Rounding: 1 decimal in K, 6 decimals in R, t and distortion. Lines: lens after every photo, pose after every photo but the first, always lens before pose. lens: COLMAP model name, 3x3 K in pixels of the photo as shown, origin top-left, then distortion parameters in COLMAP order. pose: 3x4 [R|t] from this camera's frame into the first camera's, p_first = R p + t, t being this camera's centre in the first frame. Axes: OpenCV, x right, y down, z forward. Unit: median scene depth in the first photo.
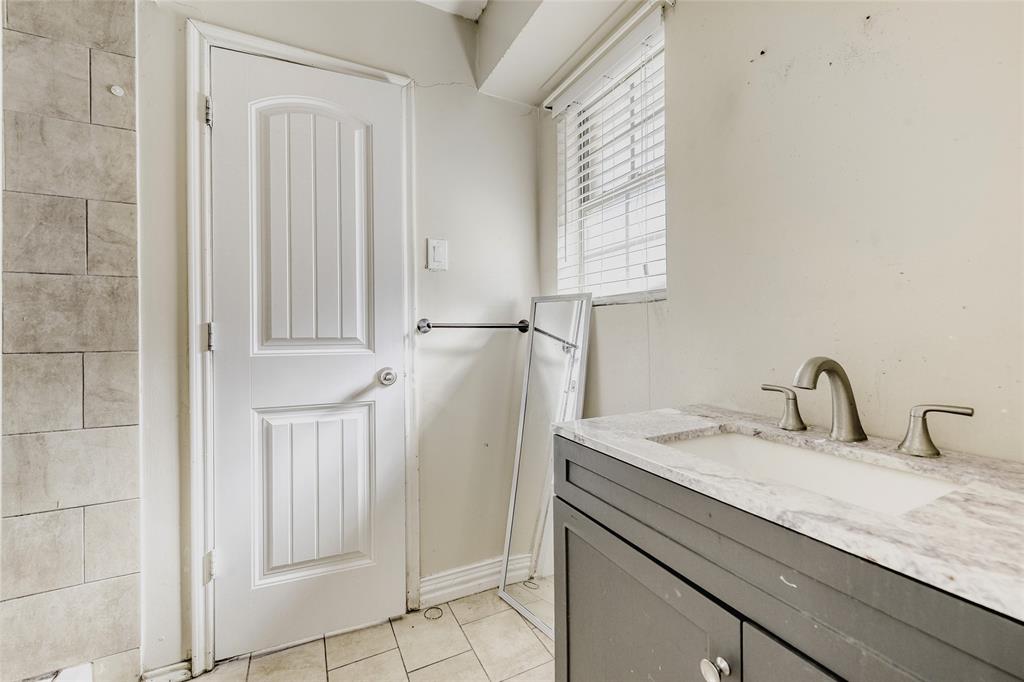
lens RADIAL K [[412.3, 0, 505.7], [0, 412.3, 336.6], [0, 0, 1]] dist [0.002166, 0.000313]
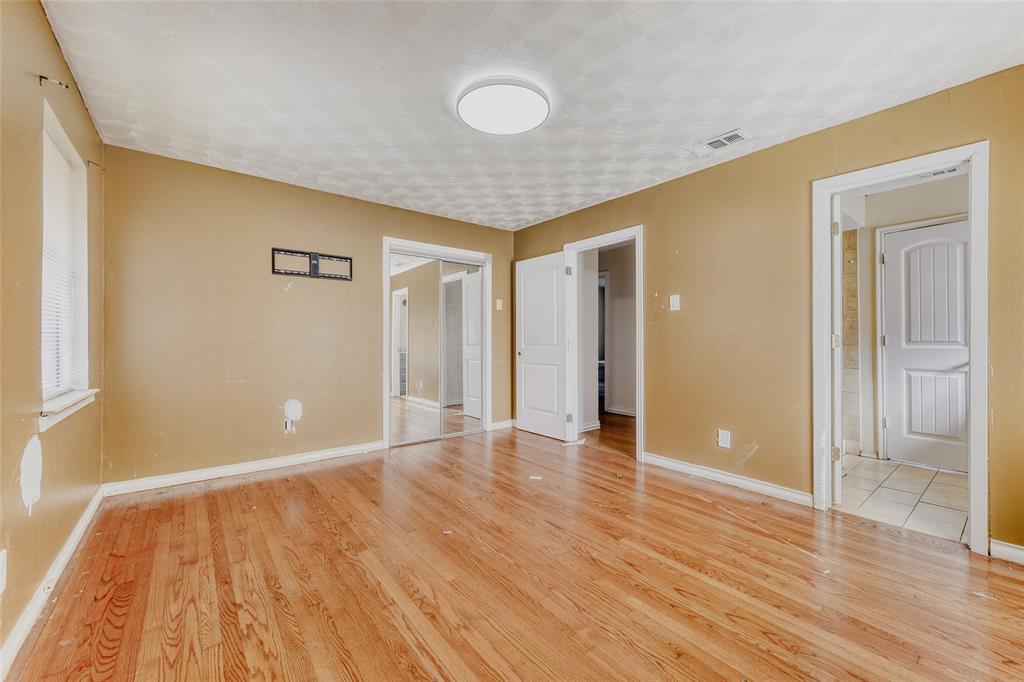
lens RADIAL K [[412.3, 0, 508.0], [0, 412.3, 336.6], [0, 0, 1]] dist [0.002166, 0.000313]
pose [[0.197088, -0.003698, -0.980379, 1.449767], [0.000890, 0.999993, -0.003594, -0.017034], [0.980385, -0.000164, 0.197090, -1.950970]]
